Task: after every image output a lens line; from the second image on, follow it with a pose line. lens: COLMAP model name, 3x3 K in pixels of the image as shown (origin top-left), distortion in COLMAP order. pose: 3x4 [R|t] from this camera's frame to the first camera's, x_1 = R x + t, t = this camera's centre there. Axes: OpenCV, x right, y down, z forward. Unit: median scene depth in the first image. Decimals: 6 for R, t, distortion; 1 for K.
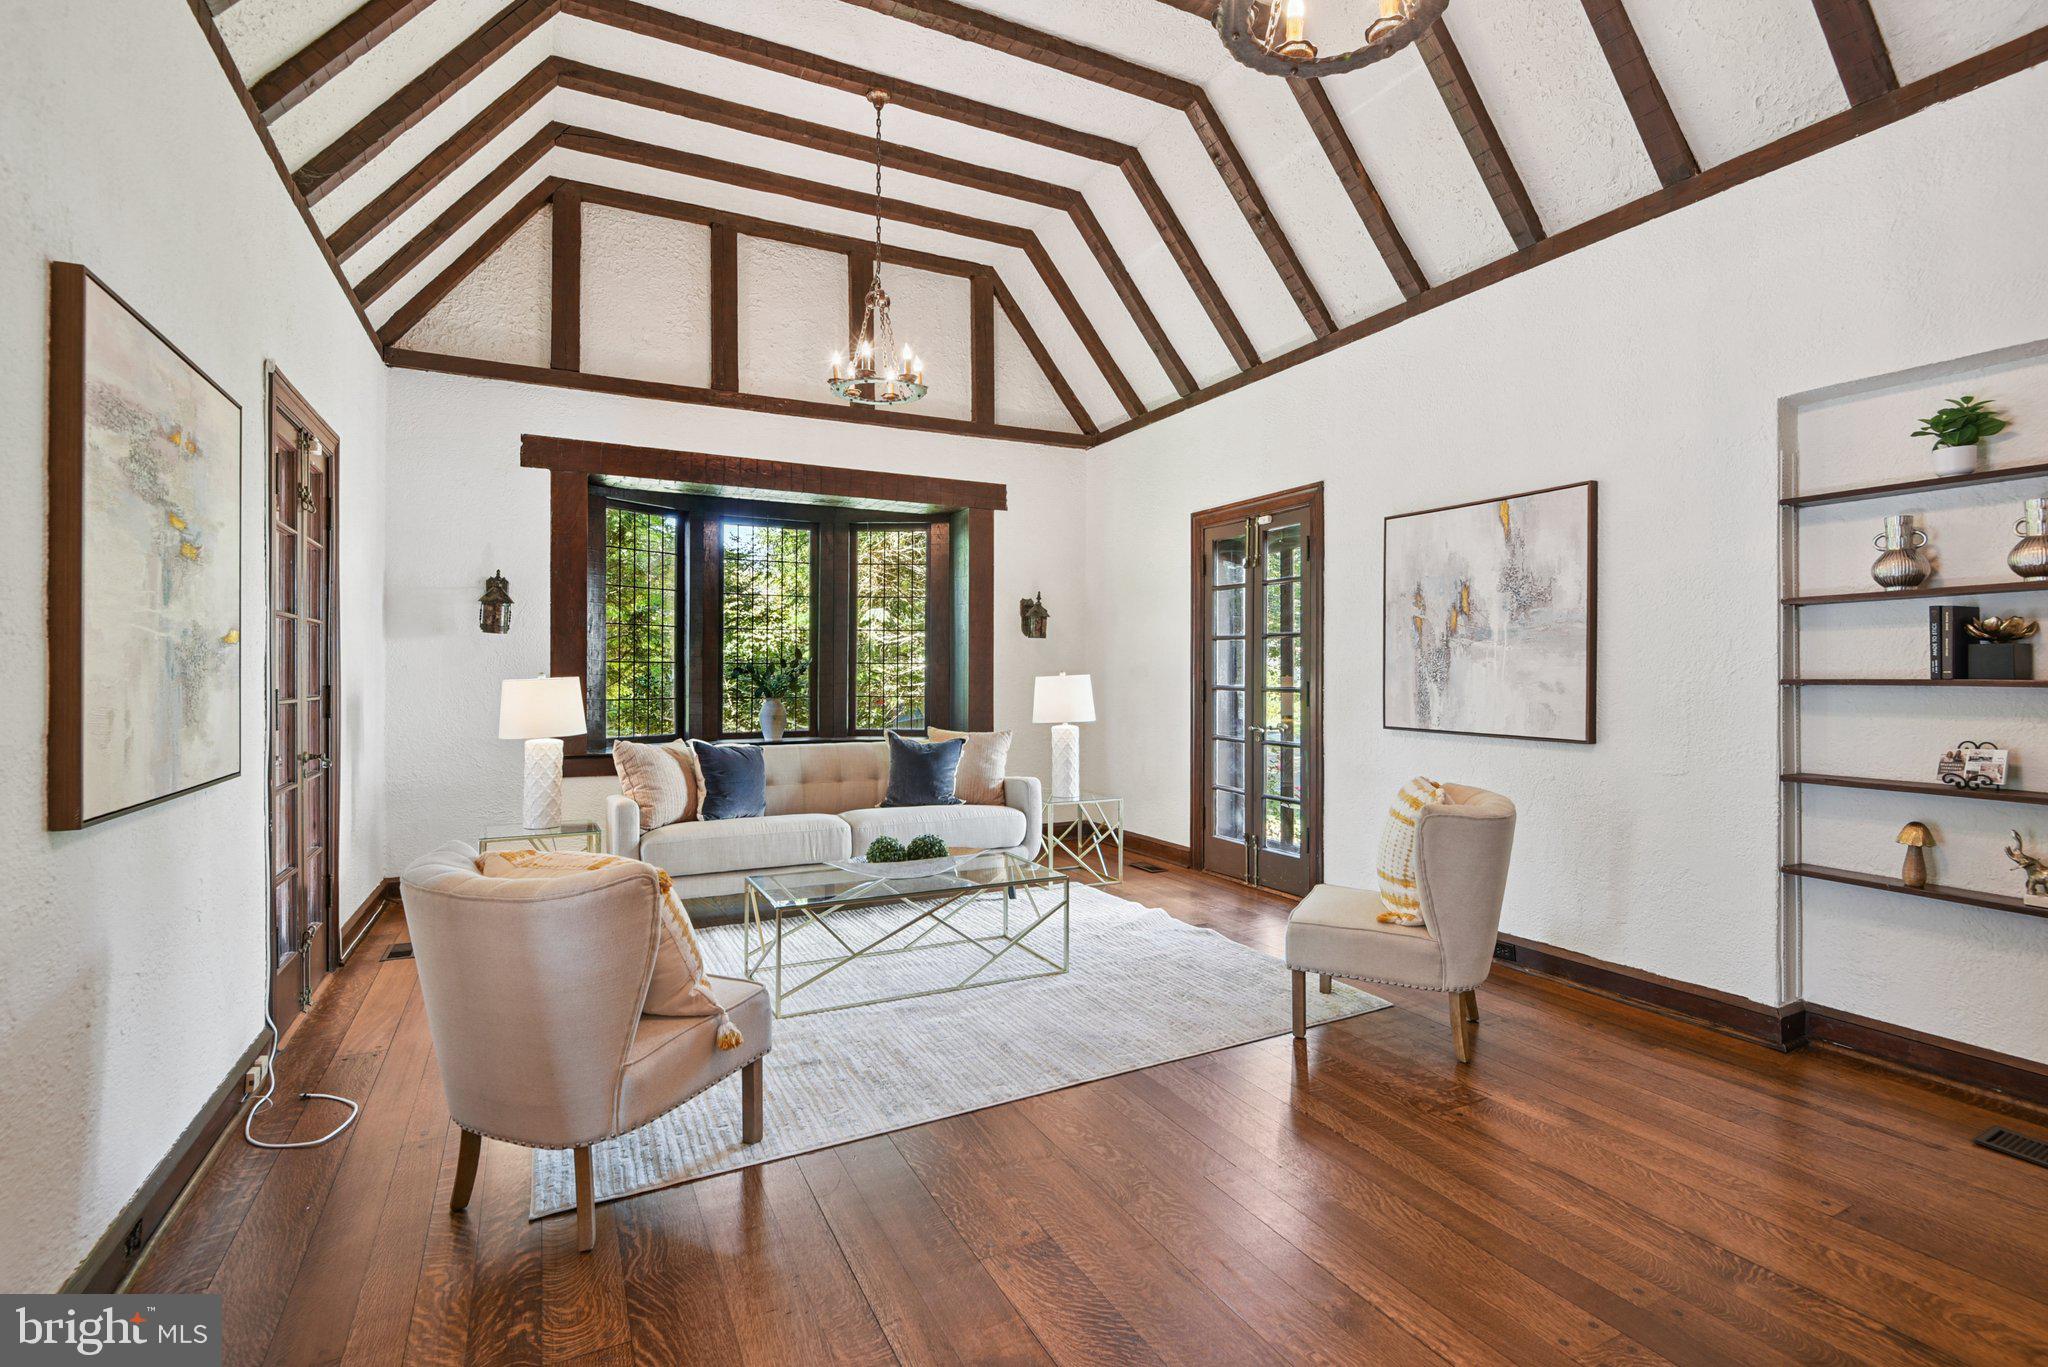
lens RADIAL K [[947.7, 0, 1036.5], [0, 947.7, 680.1], [0, 0, 1]] dist [-0.004128, -0.005015]
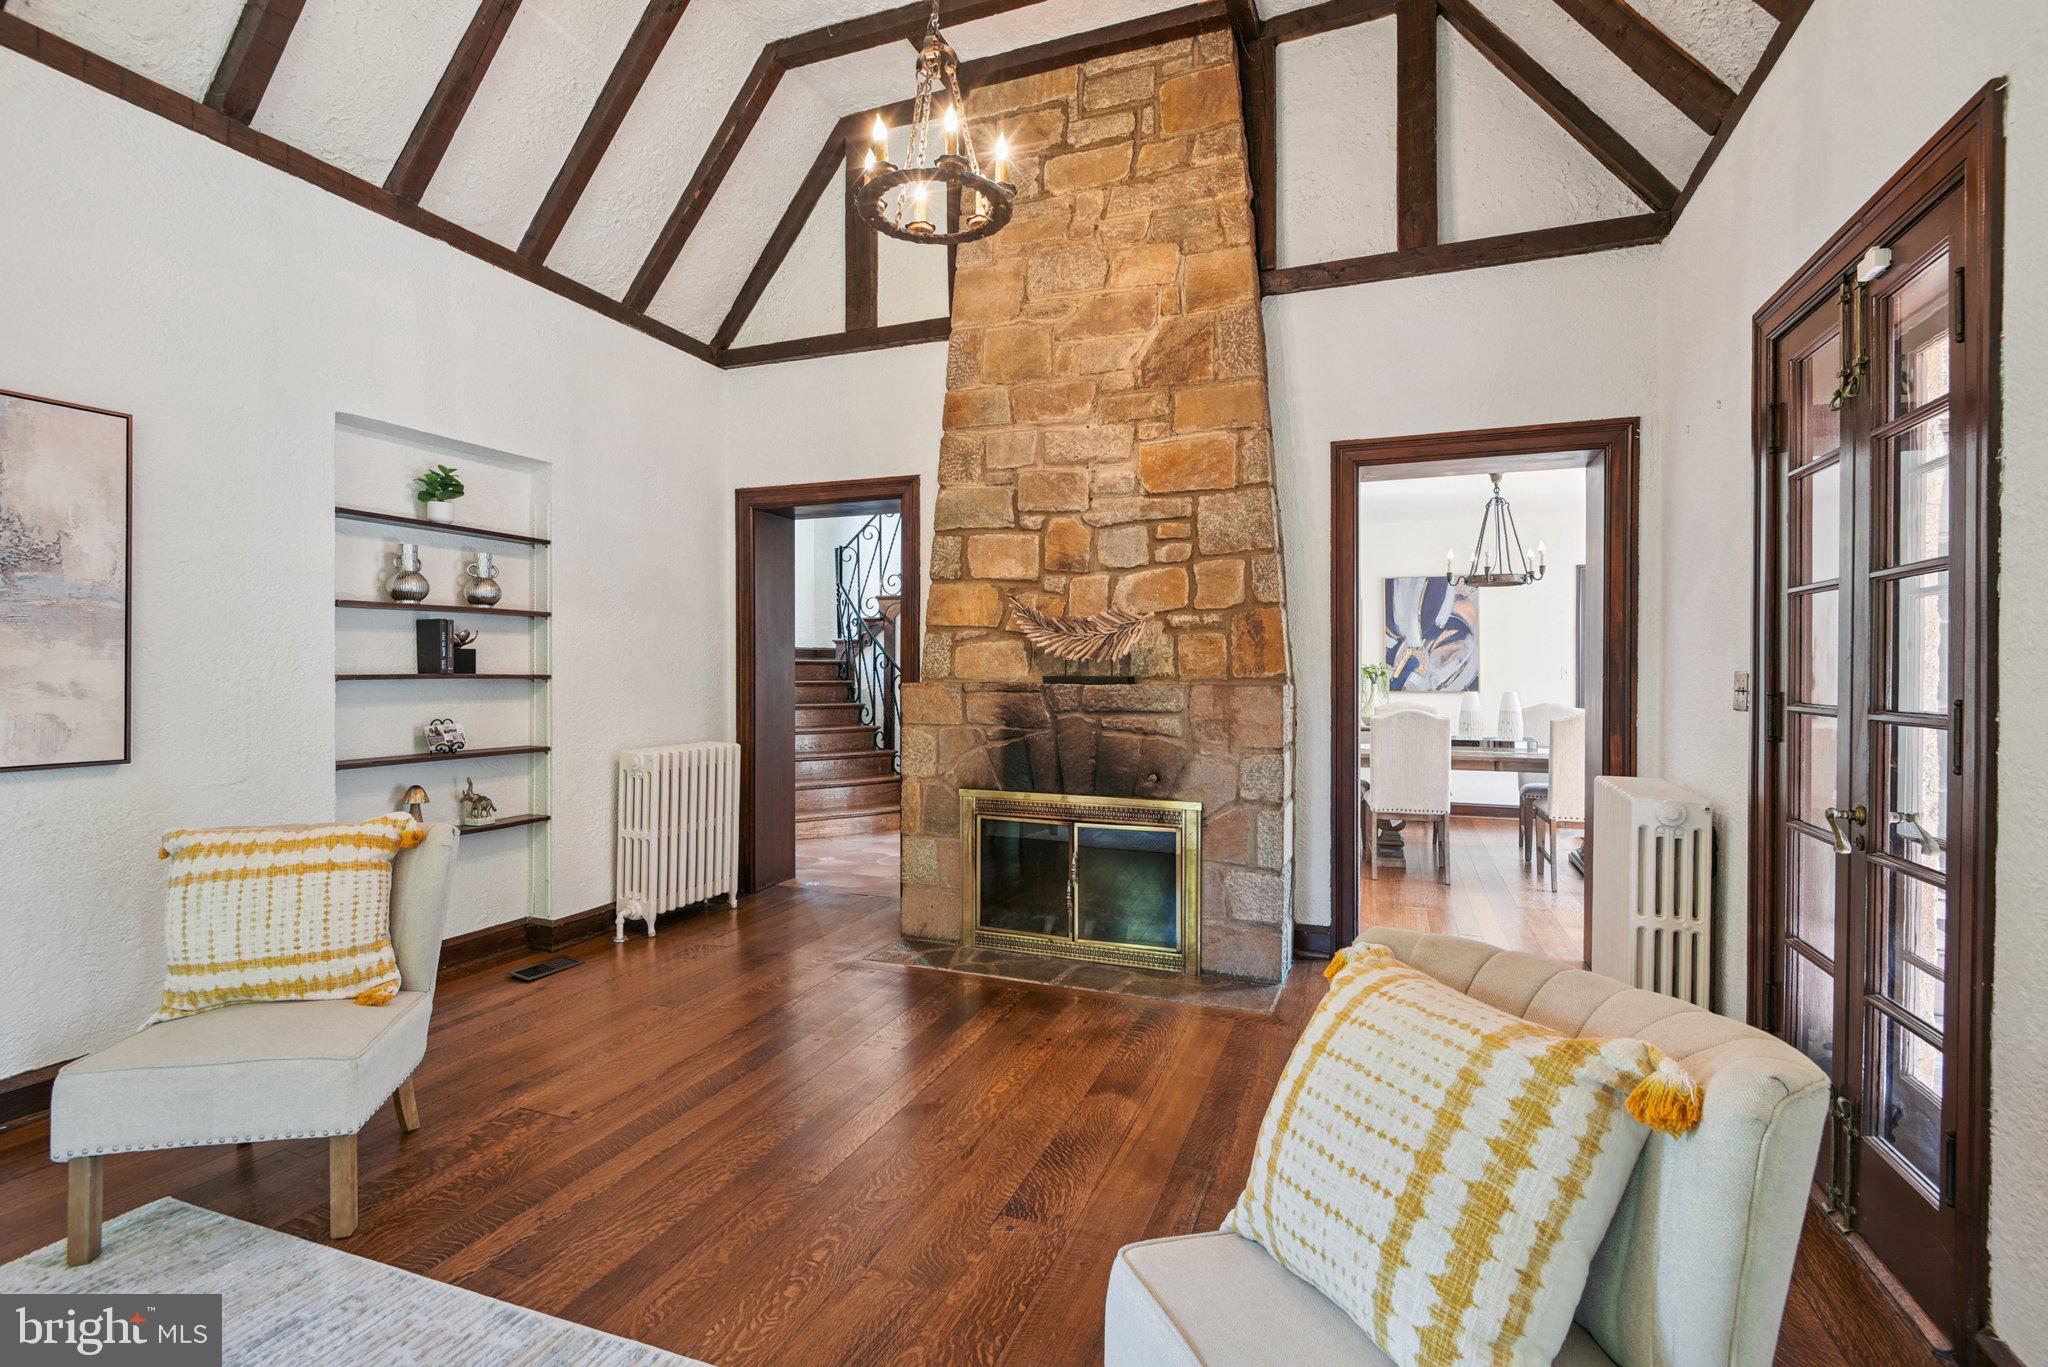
lens RADIAL K [[947.7, 0, 1042.6], [0, 947.7, 671.4], [0, 0, 1]] dist [-0.004128, -0.005015]
pose [[-0.672721, -0.009889, 0.739830, -0.564808], [-0.002915, 0.999938, 0.010715, -0.019443], [-0.739890, 0.005051, -0.672709, 1.178748]]
